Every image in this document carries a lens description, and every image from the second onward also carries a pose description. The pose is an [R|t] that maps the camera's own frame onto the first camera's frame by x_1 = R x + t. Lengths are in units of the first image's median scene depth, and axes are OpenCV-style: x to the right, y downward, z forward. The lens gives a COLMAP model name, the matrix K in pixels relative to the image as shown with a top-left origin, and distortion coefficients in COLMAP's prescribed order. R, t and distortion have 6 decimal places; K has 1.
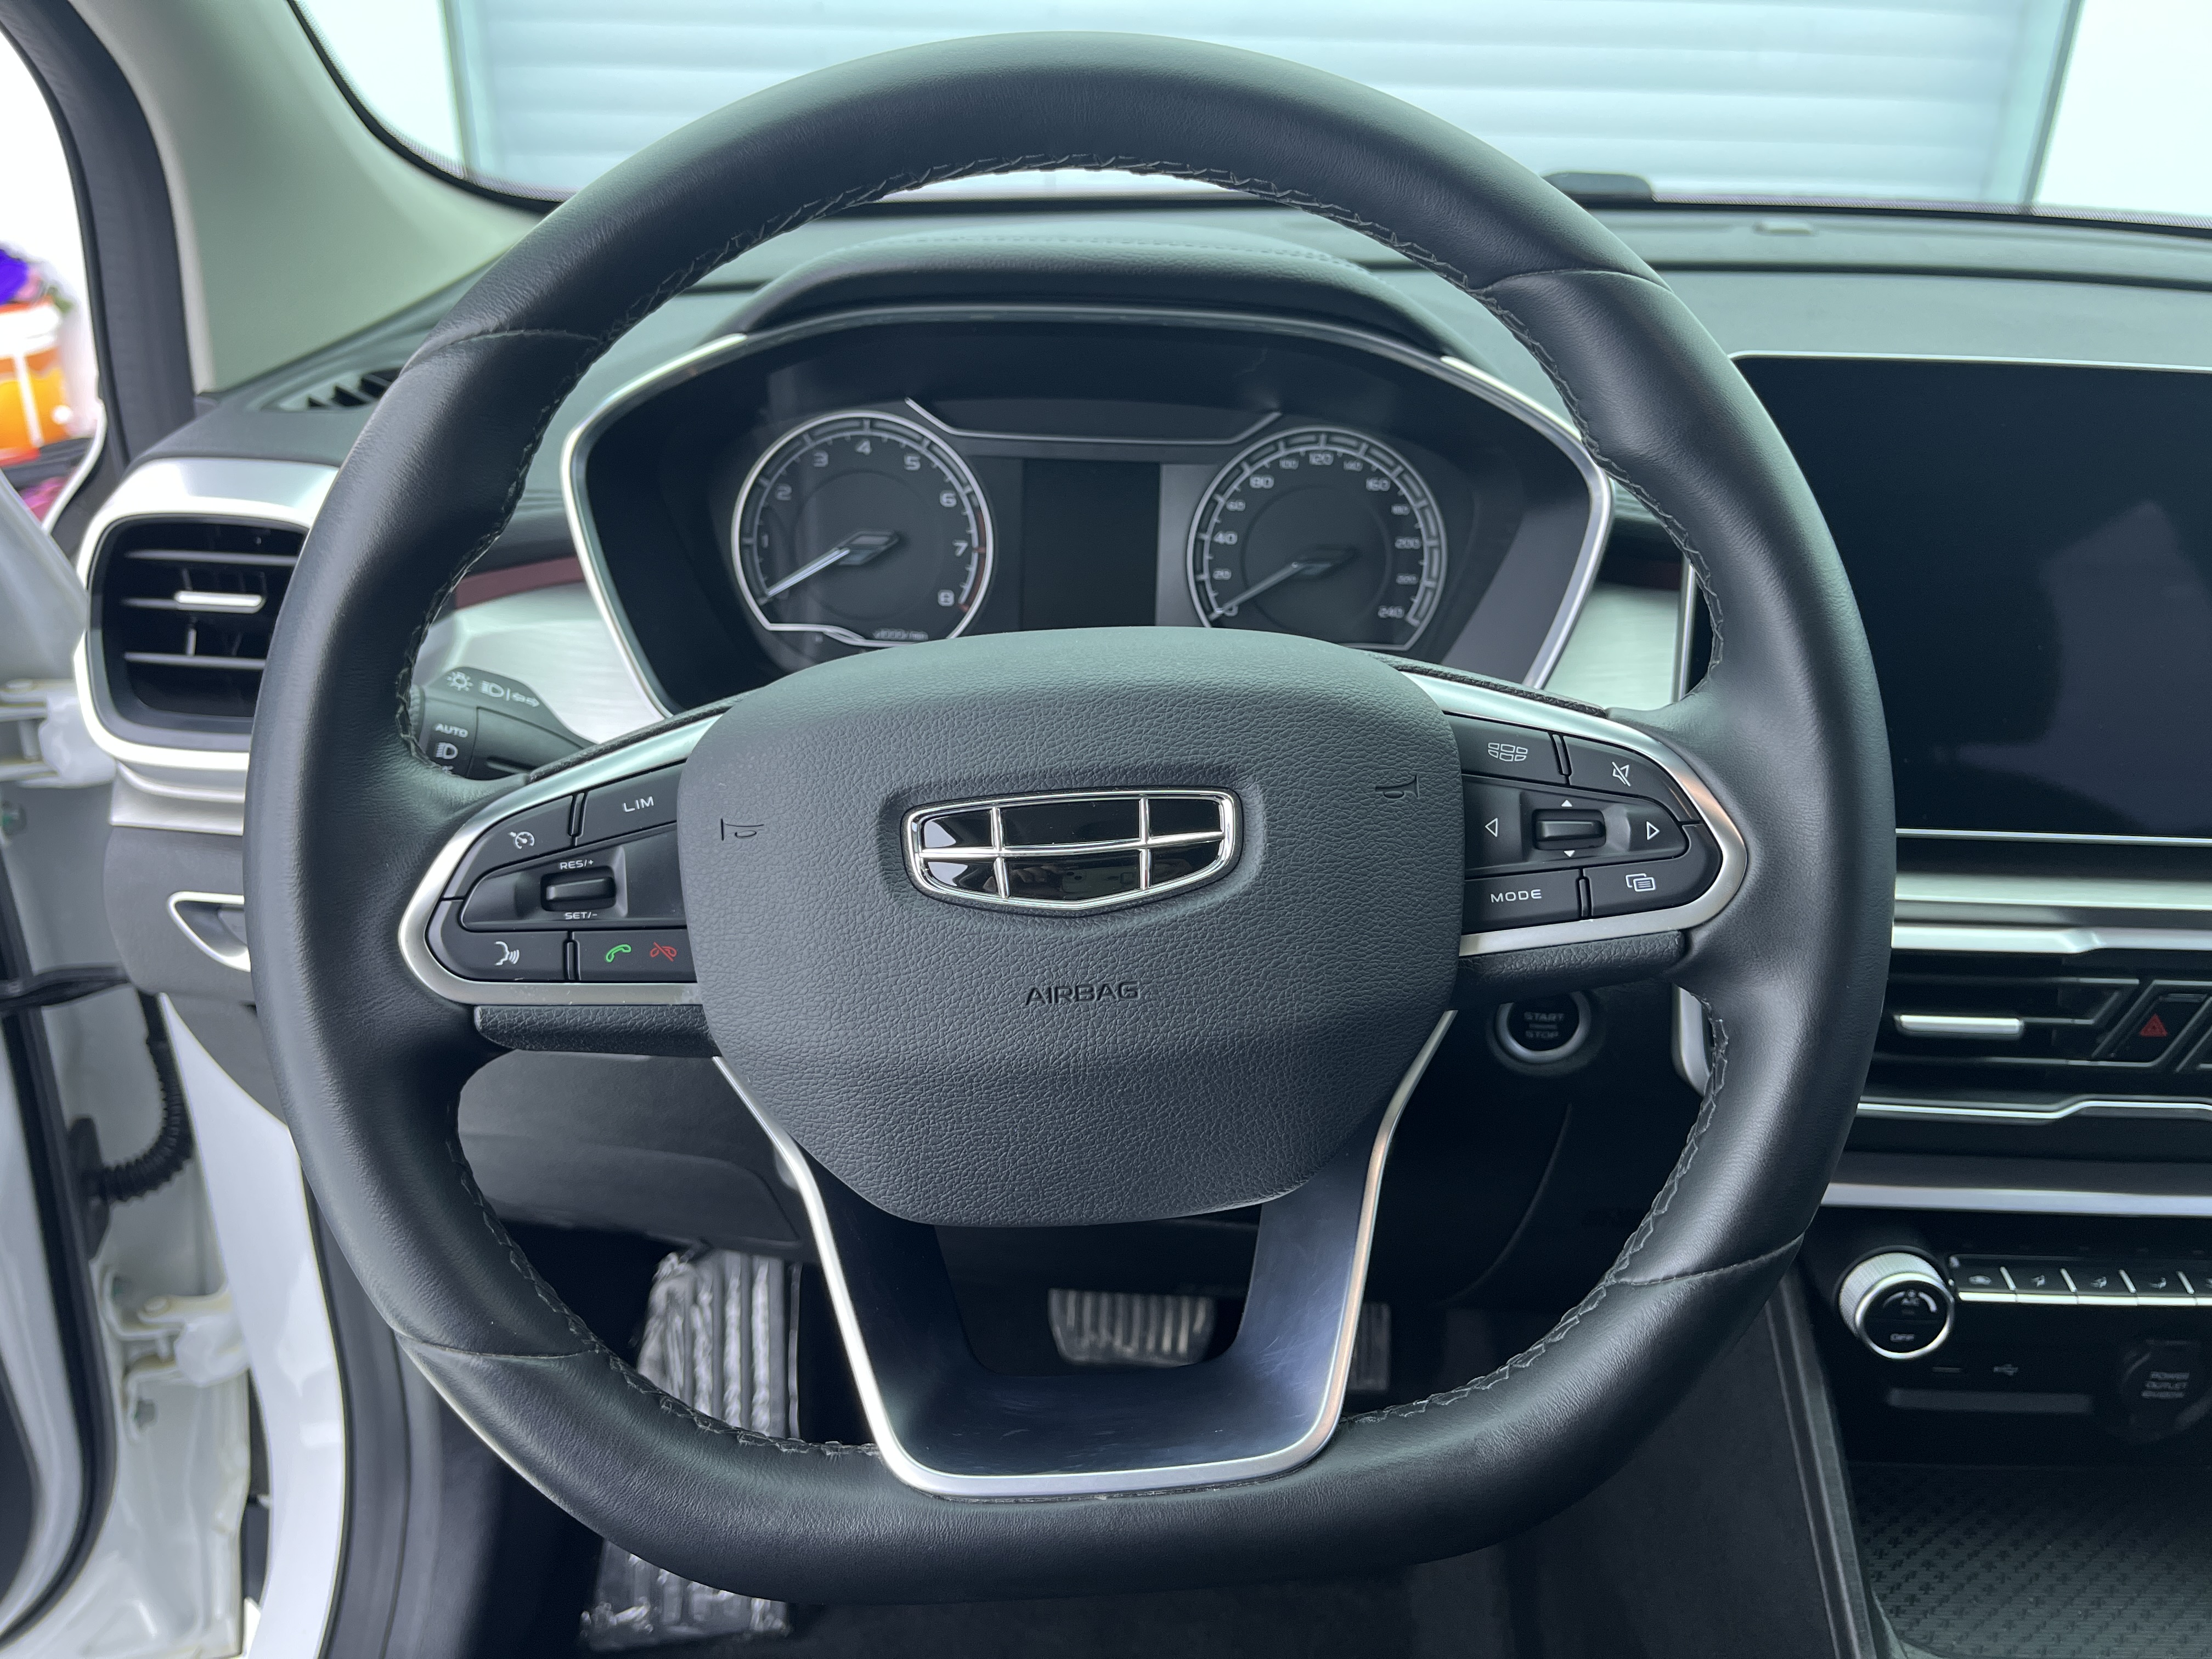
lens RADIAL K [[1678.2, 0, 1106.0], [0, 1678.2, 829.5], [0, 0, 1]] dist [0.062134, -0.087367]
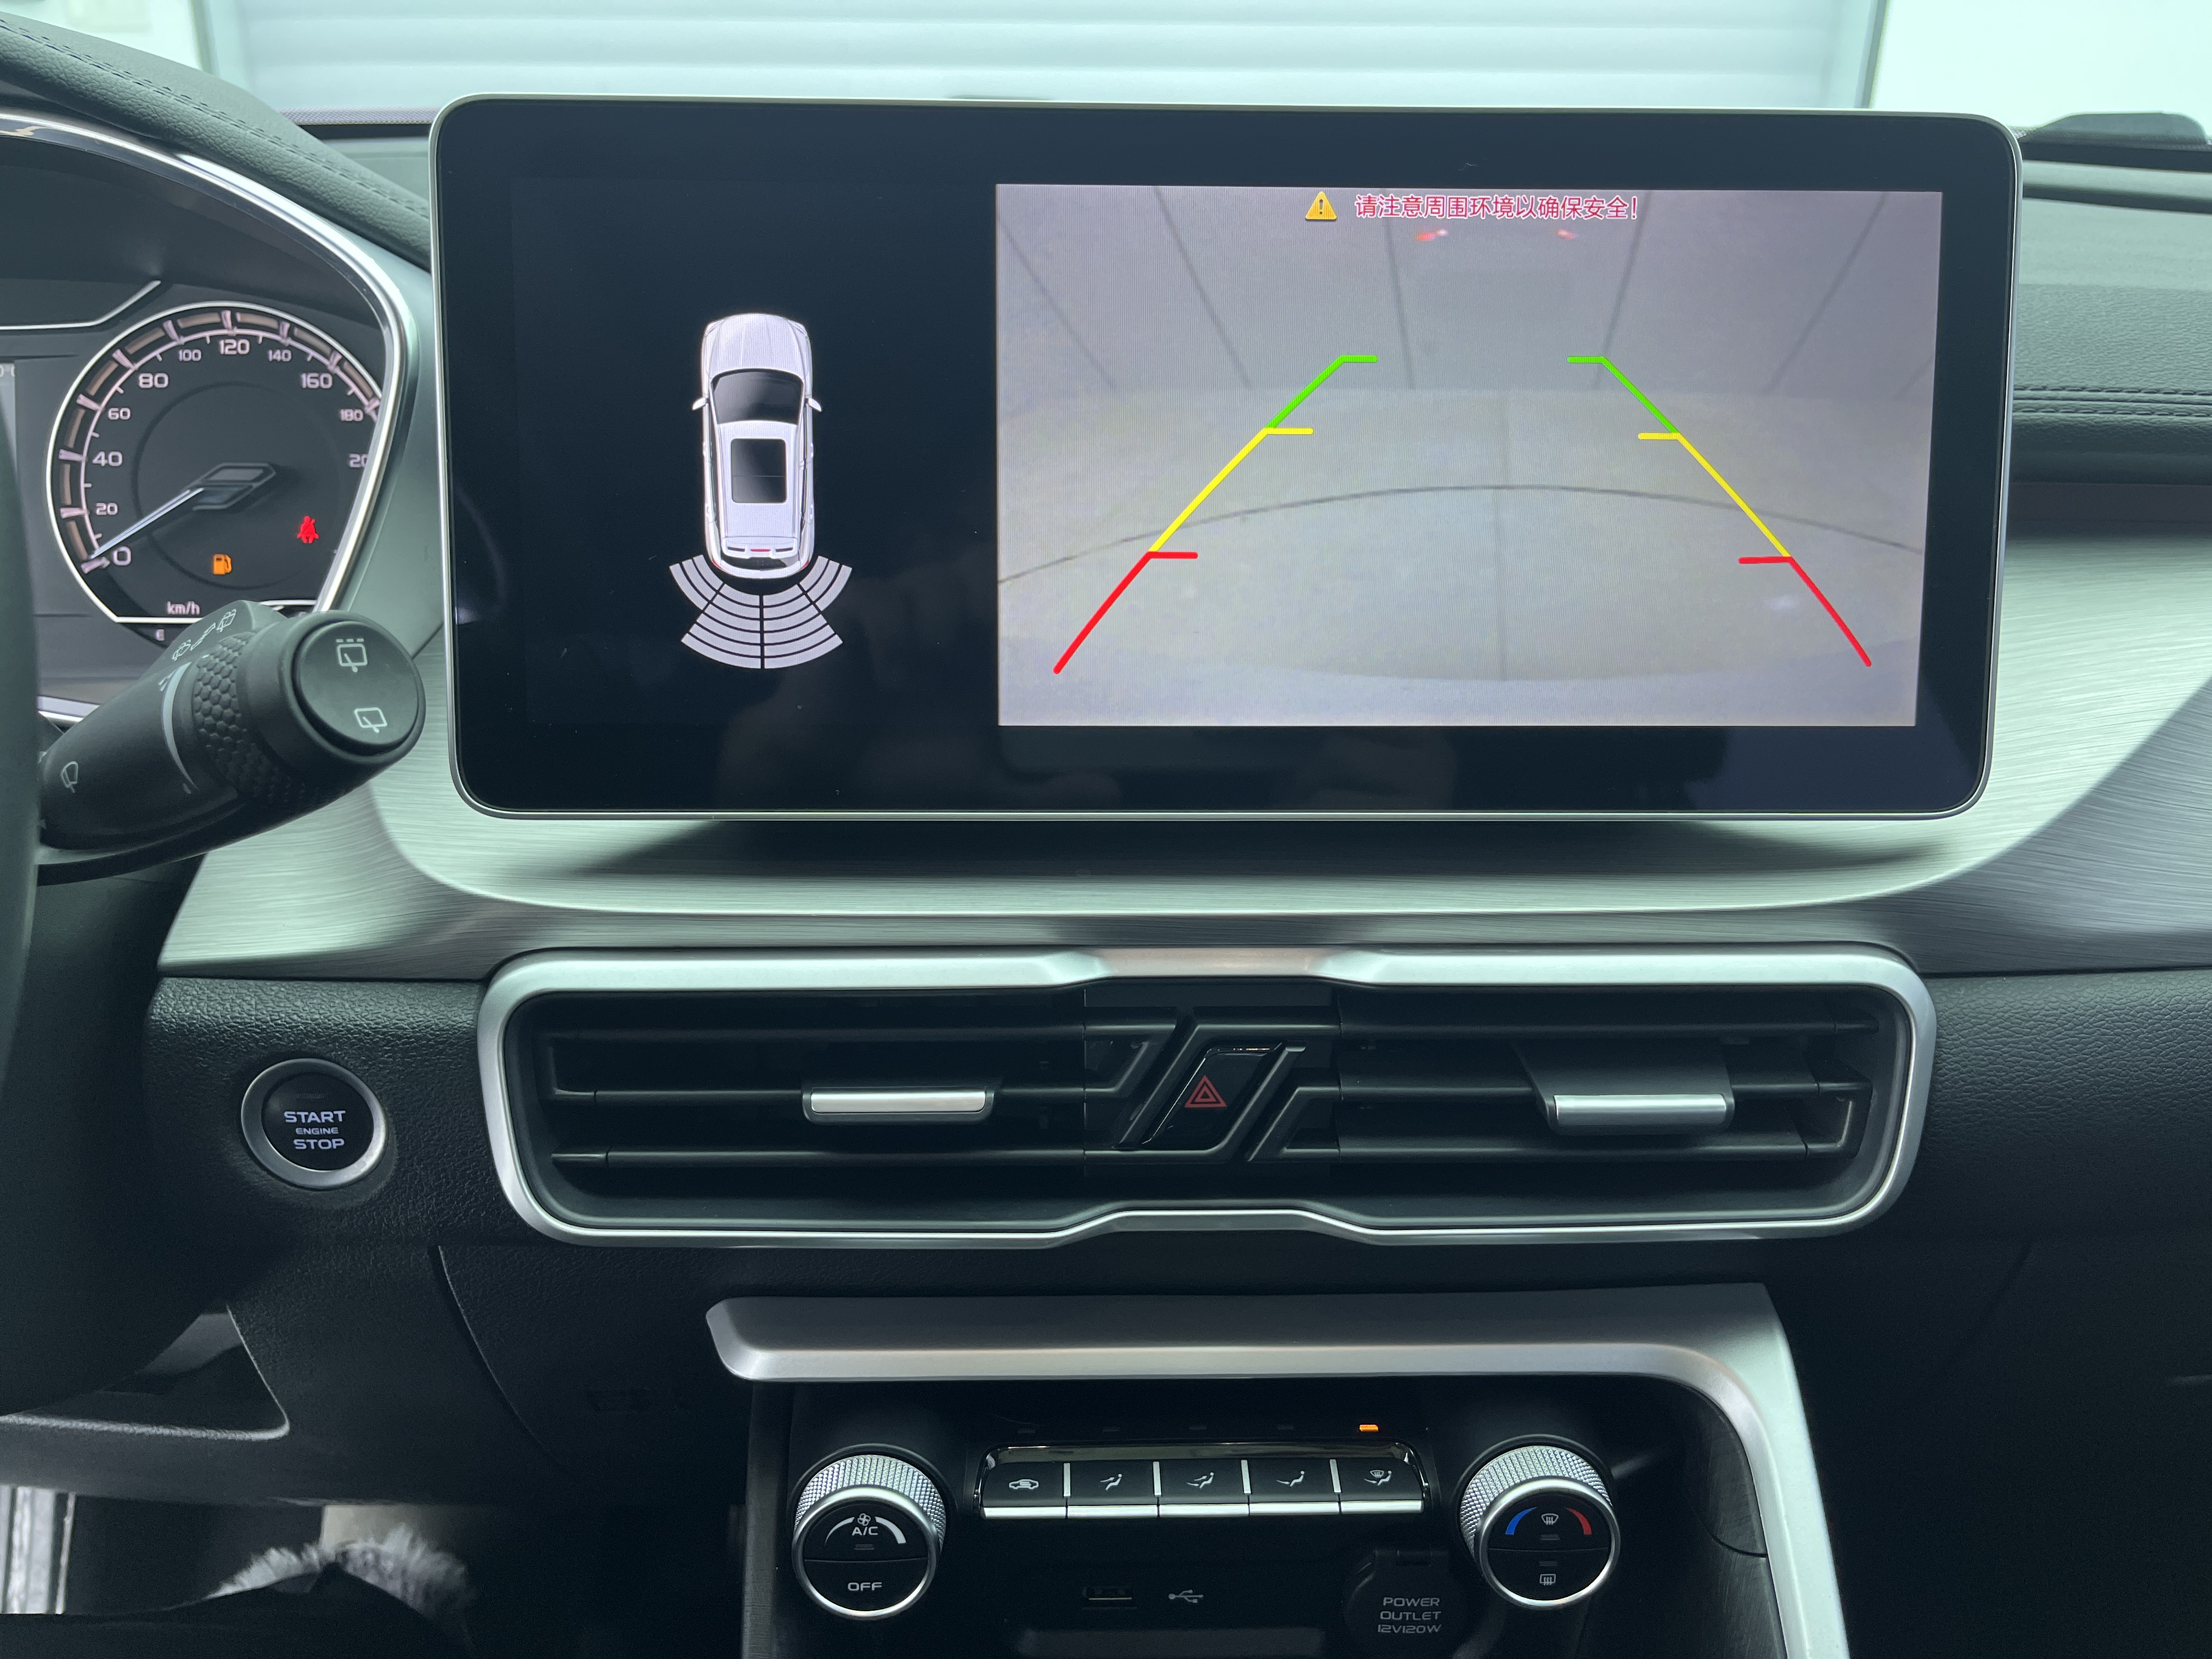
lens RADIAL K [[1664.5, 0, 1101.1], [0, 1664.5, 829.0], [0, 0, 1]] dist [0.075326, -0.105552]
pose [[0.999323, -0.033137, 0.016011, 0.544458], [0.033997, 0.997805, -0.056830, 0.045558], [-0.014093, 0.057336, 0.998255, 0.321224]]
